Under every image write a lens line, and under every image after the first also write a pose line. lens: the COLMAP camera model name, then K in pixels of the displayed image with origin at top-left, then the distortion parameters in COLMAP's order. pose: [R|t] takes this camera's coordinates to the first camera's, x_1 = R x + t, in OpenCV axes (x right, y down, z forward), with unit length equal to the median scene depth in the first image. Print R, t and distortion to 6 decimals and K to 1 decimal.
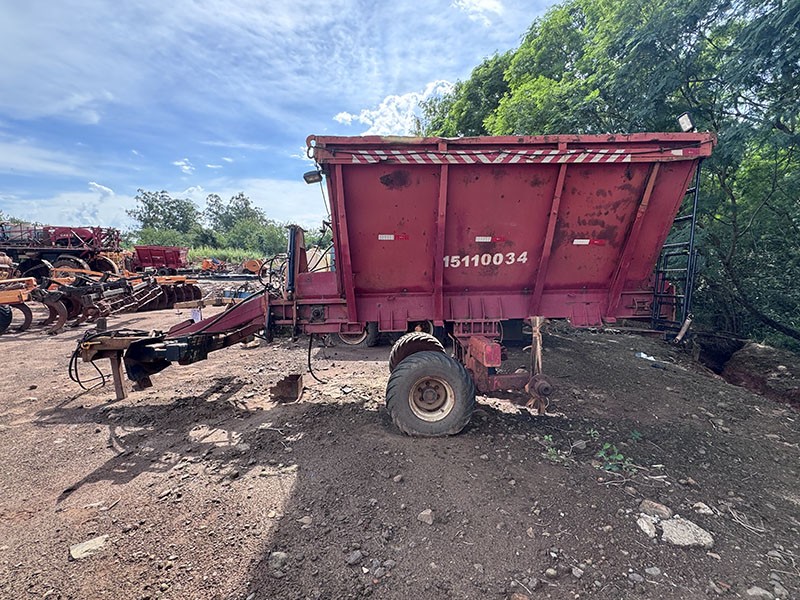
lens RADIAL K [[394.9, 0, 400.0], [0, 394.9, 300.0], [0, 0, 1]] dist [0.002147, 0.000369]
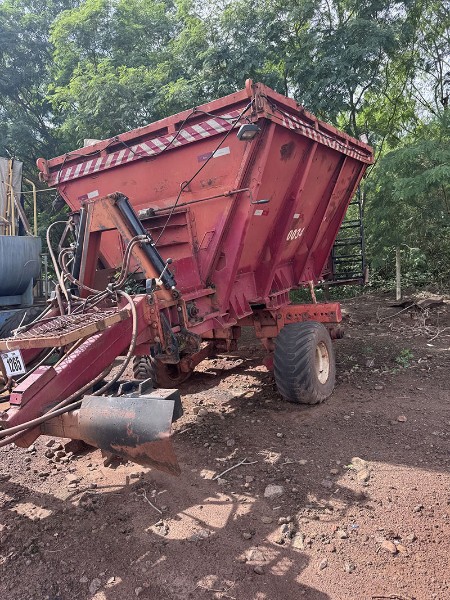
lens RADIAL K [[422.6, 0, 225.0], [0, 422.6, 300.0], [0, 0, 1]] dist [-0.000656, -0.001062]
pose [[0.527160, -0.155405, 0.835435, -0.990087], [0.147973, 0.984903, 0.089837, -0.059065], [-0.836783, 0.076263, 0.542197, 0.587006]]
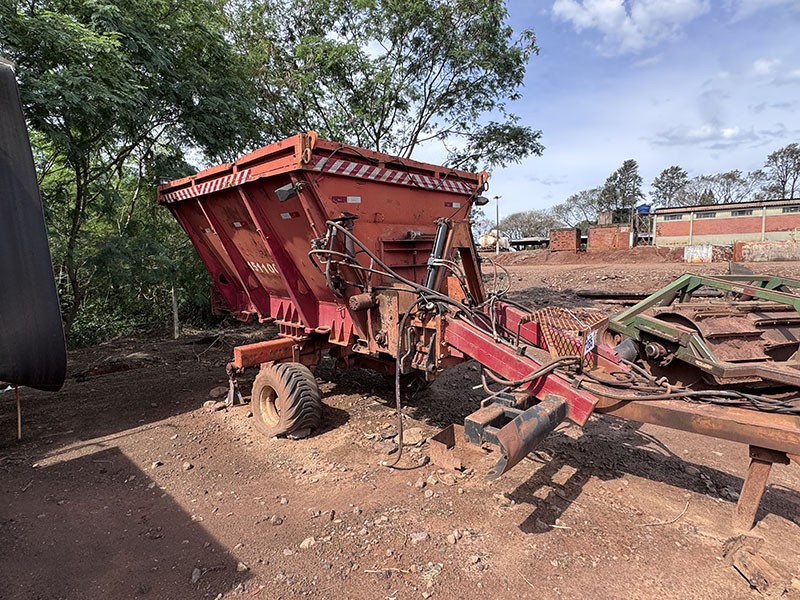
lens RADIAL K [[394.9, 0, 400.0], [0, 394.9, 300.0], [0, 0, 1]] dist [0.002147, 0.000369]
pose [[-0.702679, -0.054252, 0.709436, -0.936844], [0.048972, 0.991037, 0.124291, -0.164583], [-0.709820, 0.122079, -0.693723, 2.073927]]
